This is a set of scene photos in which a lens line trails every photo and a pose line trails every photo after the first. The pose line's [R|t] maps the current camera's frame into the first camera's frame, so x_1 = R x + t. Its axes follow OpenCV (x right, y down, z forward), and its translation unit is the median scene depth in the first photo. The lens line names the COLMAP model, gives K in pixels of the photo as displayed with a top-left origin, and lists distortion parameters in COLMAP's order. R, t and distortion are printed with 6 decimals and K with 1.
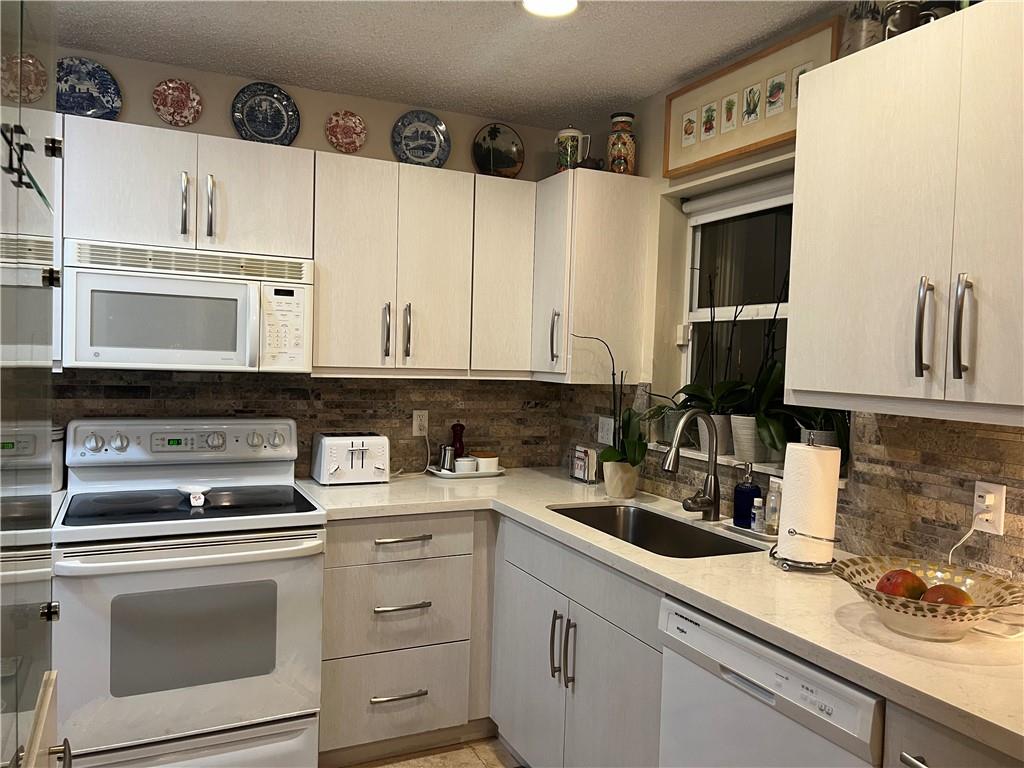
lens RADIAL K [[770.3, 0, 517.6], [0, 770.3, 383.4], [0, 0, 1]] dist [0.082842, -0.118570]
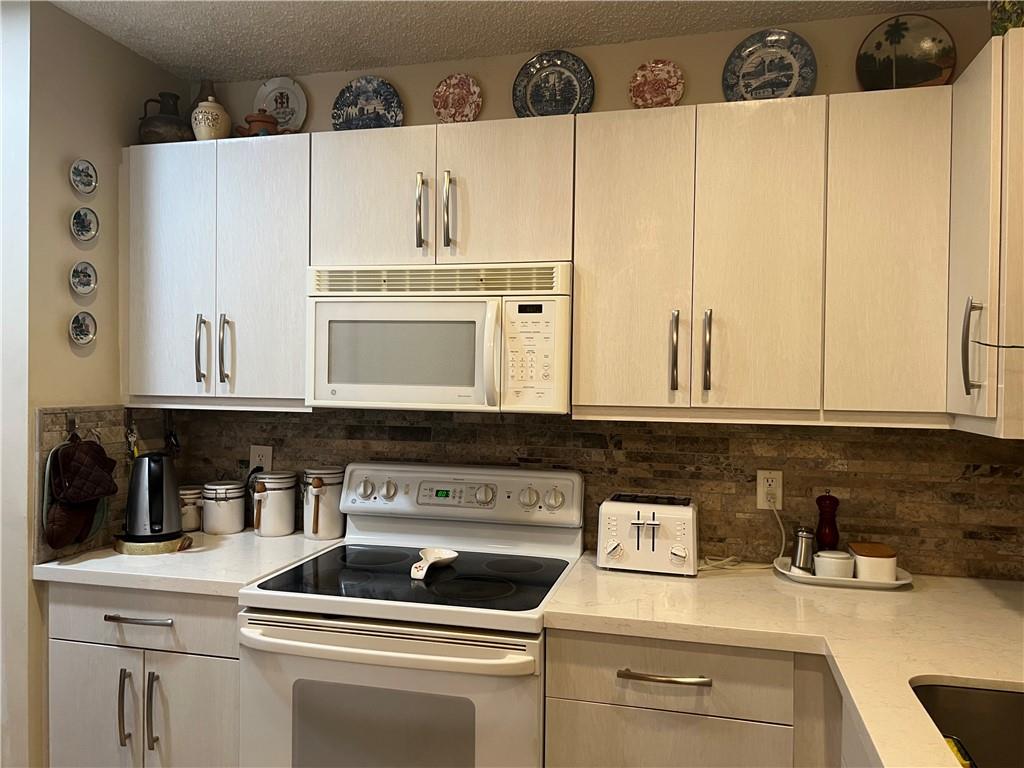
lens RADIAL K [[770.3, 0, 517.6], [0, 770.3, 383.4], [0, 0, 1]] dist [0.082842, -0.118570]
pose [[0.758689, -0.016911, -0.651234, 0.167481], [-0.013705, 0.999027, -0.041908, -0.010701], [0.651309, 0.040720, 0.757719, 0.390925]]
